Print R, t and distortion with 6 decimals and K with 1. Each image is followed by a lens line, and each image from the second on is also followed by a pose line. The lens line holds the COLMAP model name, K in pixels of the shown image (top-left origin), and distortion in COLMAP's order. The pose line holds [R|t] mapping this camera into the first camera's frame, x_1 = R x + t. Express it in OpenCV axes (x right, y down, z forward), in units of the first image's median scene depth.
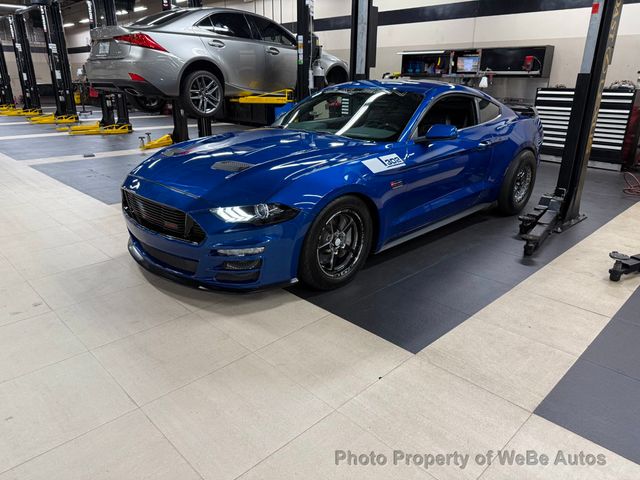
lens RADIAL K [[455.9, 0, 320.0], [0, 455.9, 240.0], [0, 0, 1]] dist [0.013408, -0.007294]
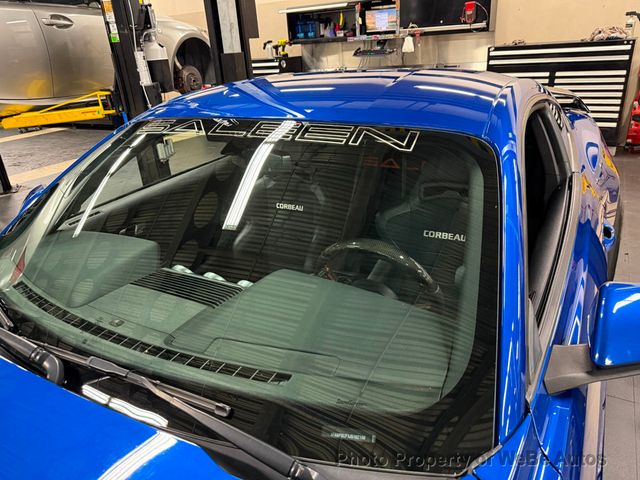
lens RADIAL K [[460.8, 0, 322.9], [0, 460.8, 241.5], [0, 0, 1]] dist [-0.001480, -0.004723]
pose [[0.961736, -0.175417, 0.210460, 0.036565], [0.160970, 0.983374, 0.084054, -0.168001], [-0.221706, -0.046960, 0.973982, 0.426881]]
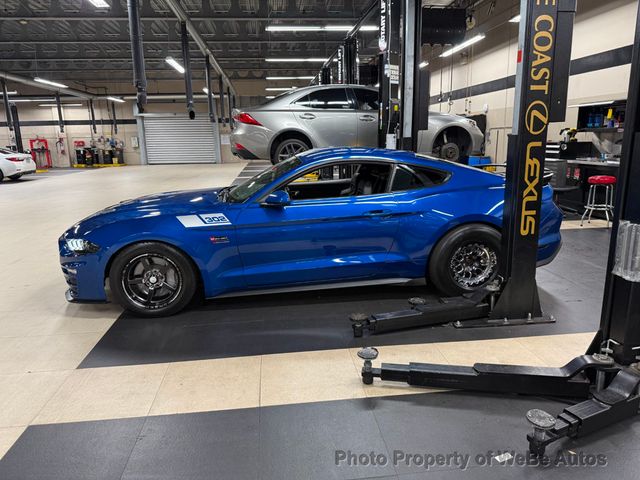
lens RADIAL K [[455.9, 0, 320.0], [0, 455.9, 240.0], [0, 0, 1]] dist [0.013408, -0.007294]
pose [[0.782740, 0.105204, -0.613392, 0.528425], [-0.175119, 0.983017, -0.054868, -0.052194], [0.597203, 0.150364, 0.787870, 0.129358]]
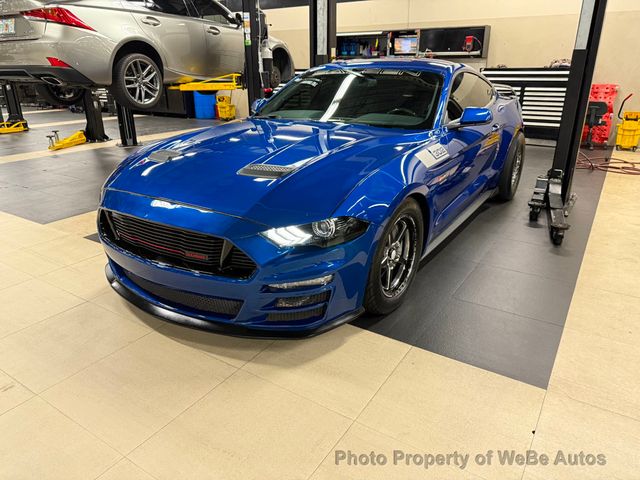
lens RADIAL K [[456.3, 0, 317.1], [0, 456.3, 238.2], [0, 0, 1]] dist [0.004572, -0.003492]
pose [[0.977503, -0.089448, 0.191017, -0.117022], [0.084990, 0.995886, 0.031420, -0.028902], [-0.193042, -0.014479, 0.981084, 0.101263]]
